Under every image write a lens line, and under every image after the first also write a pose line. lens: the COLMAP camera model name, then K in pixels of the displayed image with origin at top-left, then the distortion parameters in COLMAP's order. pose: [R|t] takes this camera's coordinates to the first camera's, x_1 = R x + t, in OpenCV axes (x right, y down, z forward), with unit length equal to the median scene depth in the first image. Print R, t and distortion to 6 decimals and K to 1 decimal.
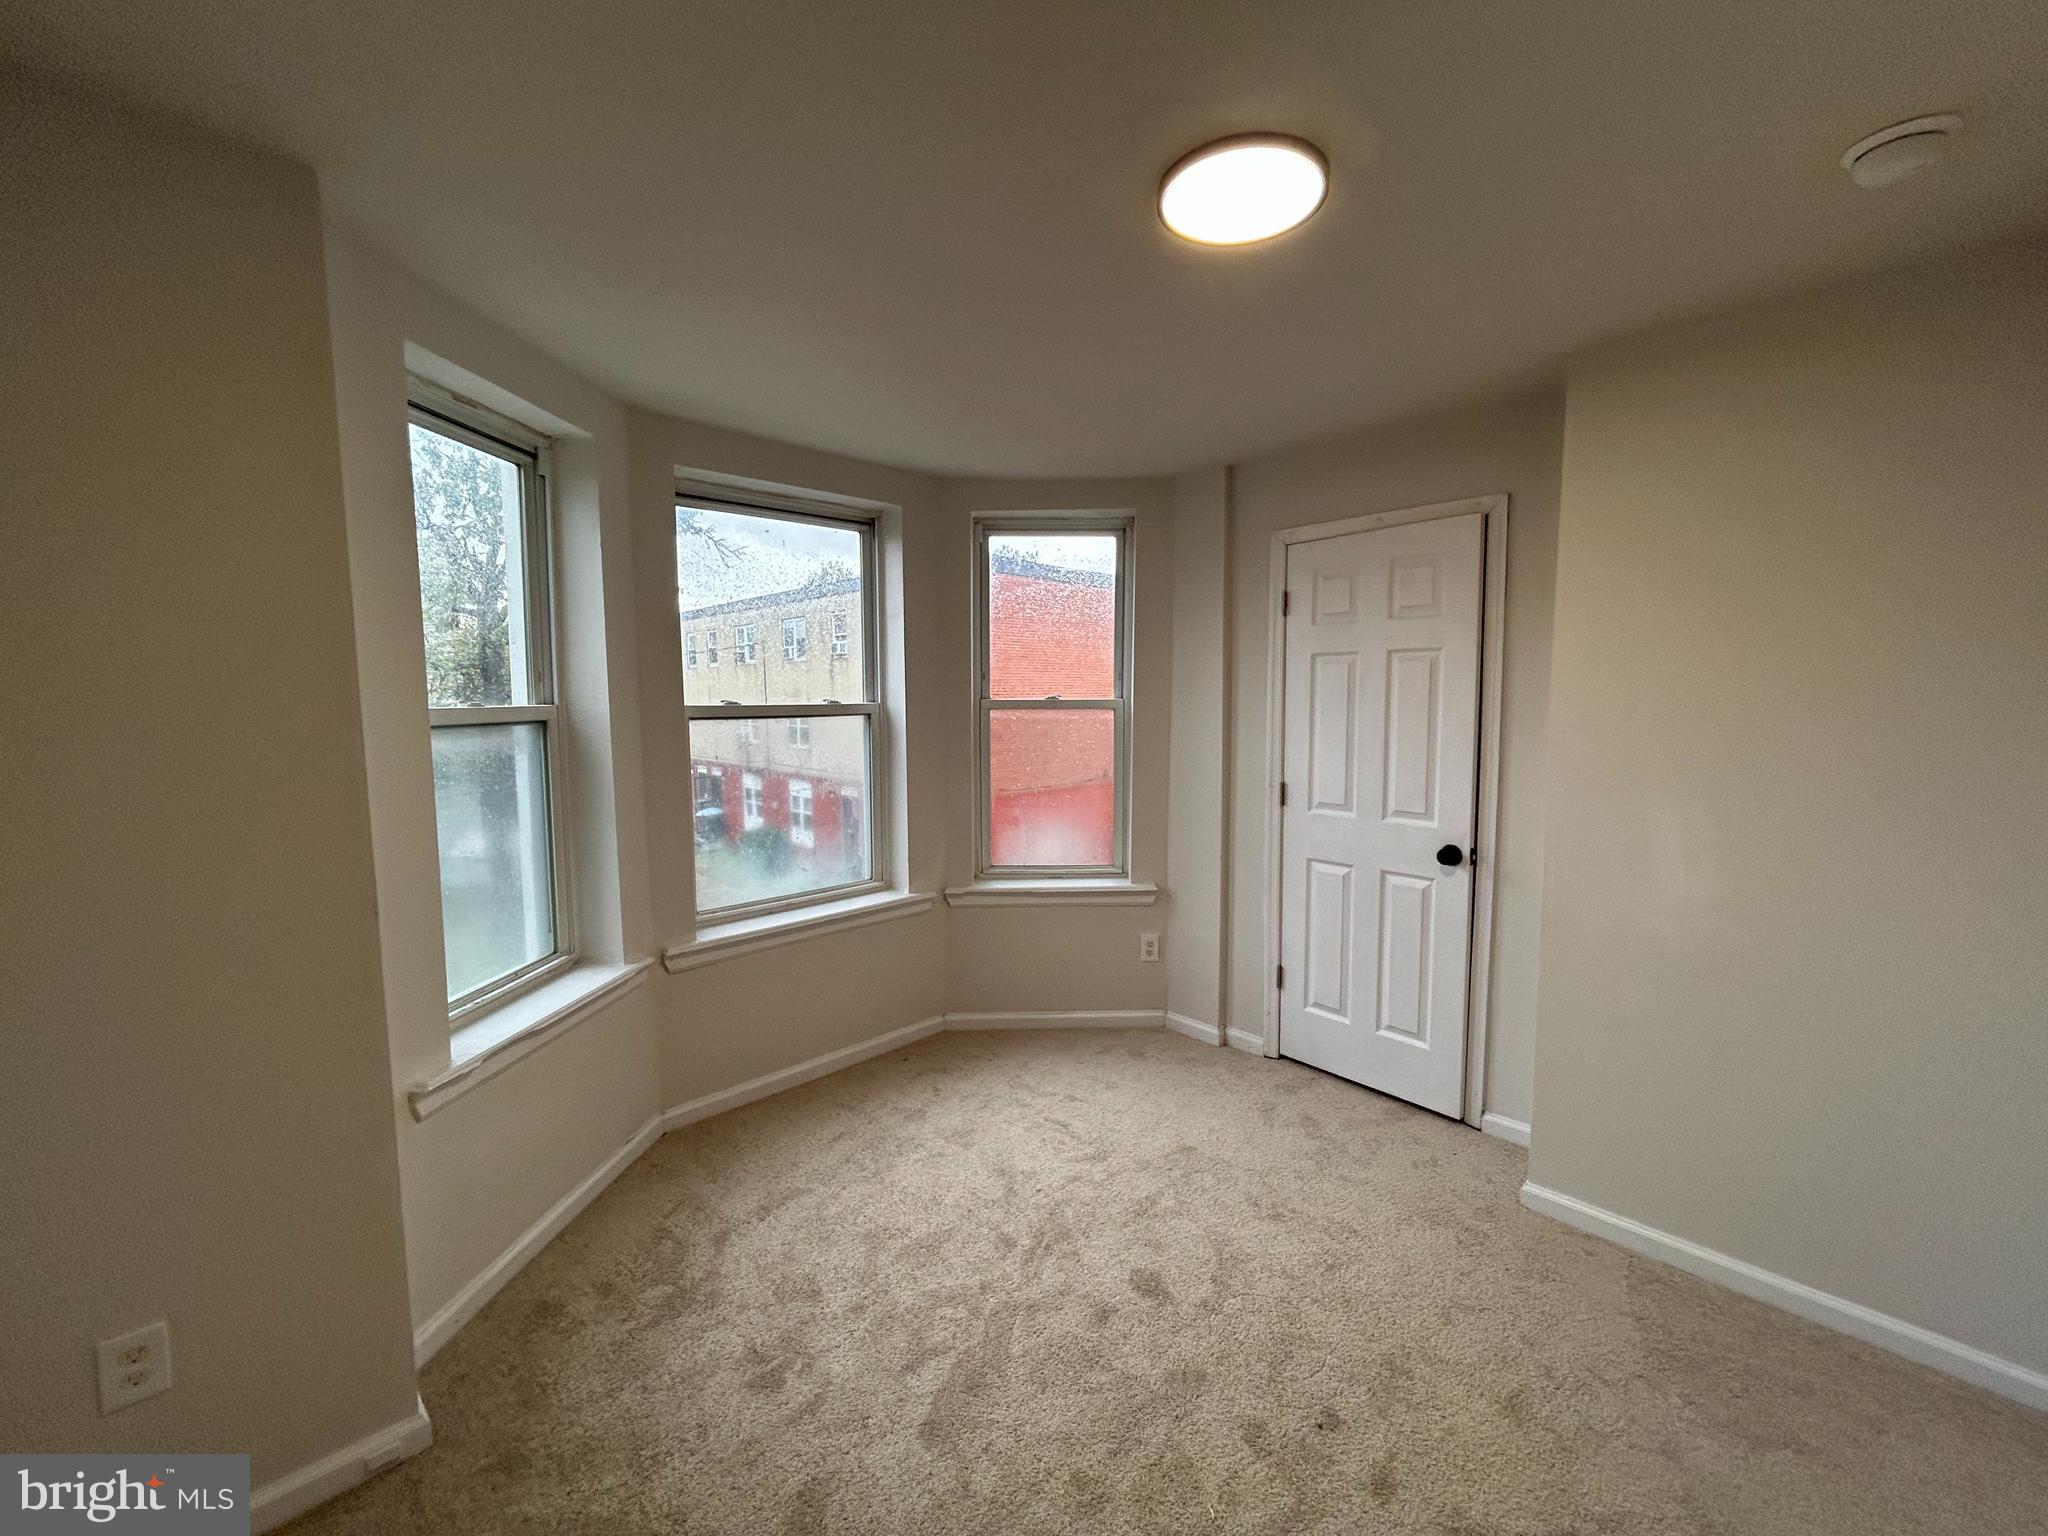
lens RADIAL K [[829.5, 0, 1032.8], [0, 829.5, 770.3], [0, 0, 1]] dist [-0.003742, 0.002050]
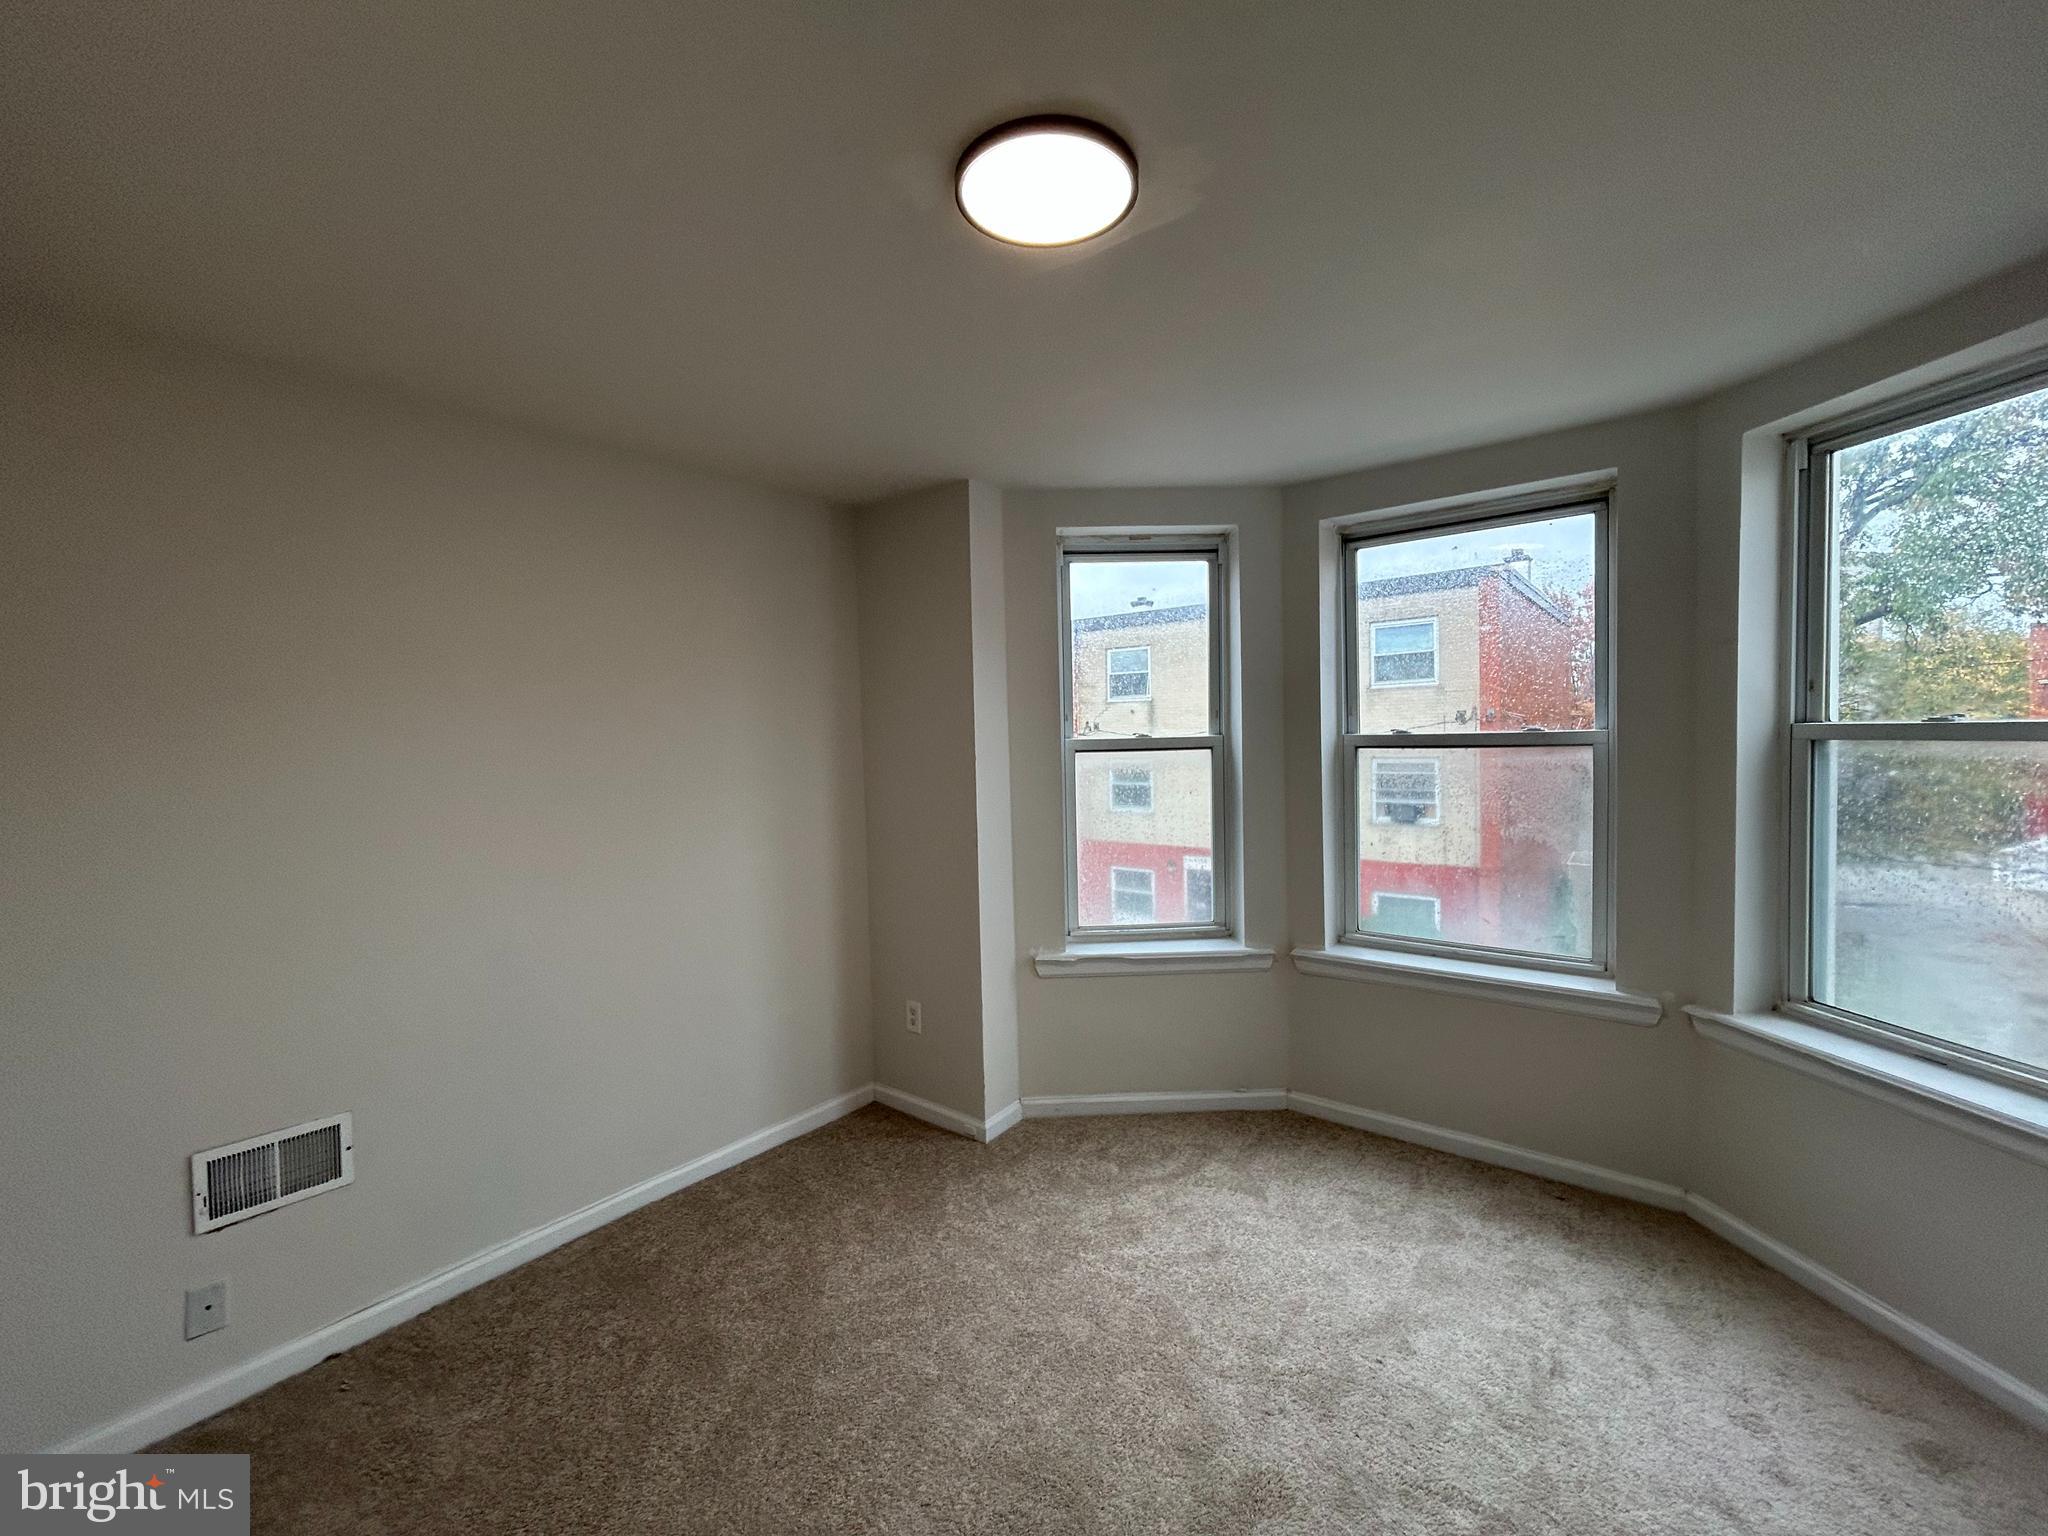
lens RADIAL K [[829.5, 0, 1032.8], [0, 829.5, 770.3], [0, 0, 1]] dist [-0.003742, 0.002050]
pose [[0.131236, 0.046256, -0.990271, 0.617994], [-0.067559, 0.997006, 0.037617, -0.046898], [0.989047, 0.061965, 0.133968, 0.470873]]
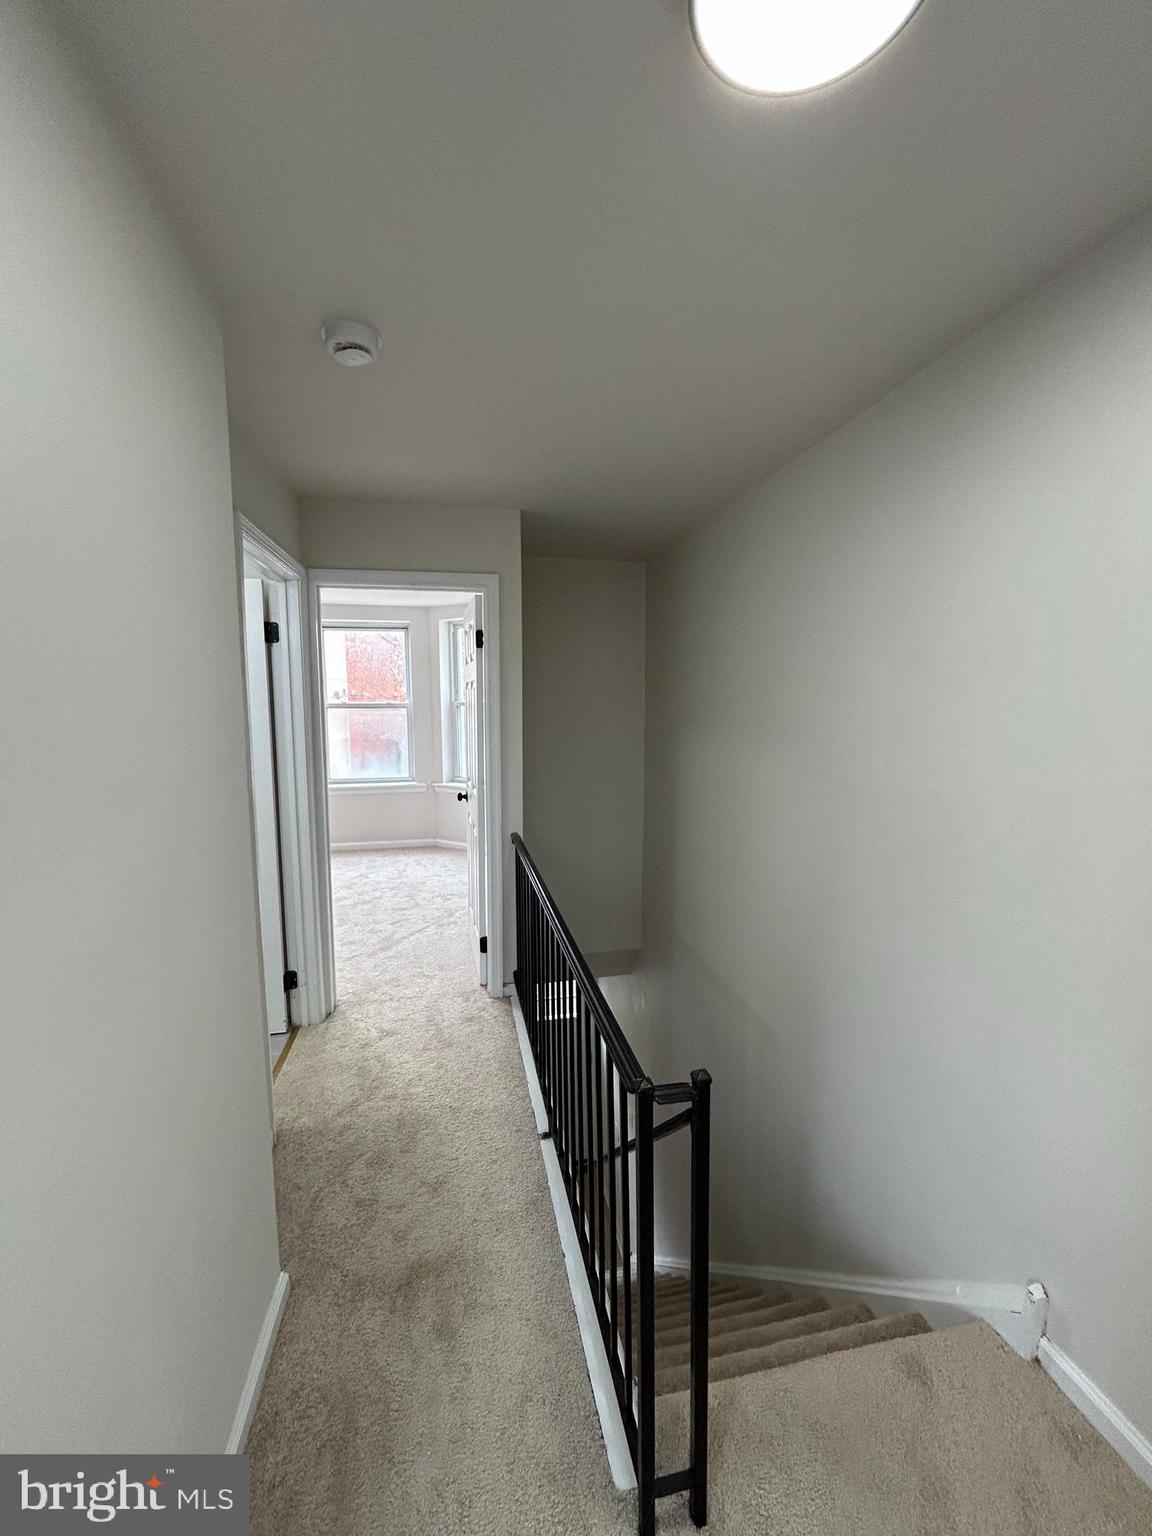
lens RADIAL K [[622.2, 0, 579.2], [0, 622.2, 760.3], [0, 0, 1]] dist [-0.003742, 0.002050]
pose [[0.839603, 0.054273, -0.540482, 1.490268], [-0.048712, 0.998510, 0.024595, 0.020167], [0.541012, 0.005678, 0.840996, -0.302420]]
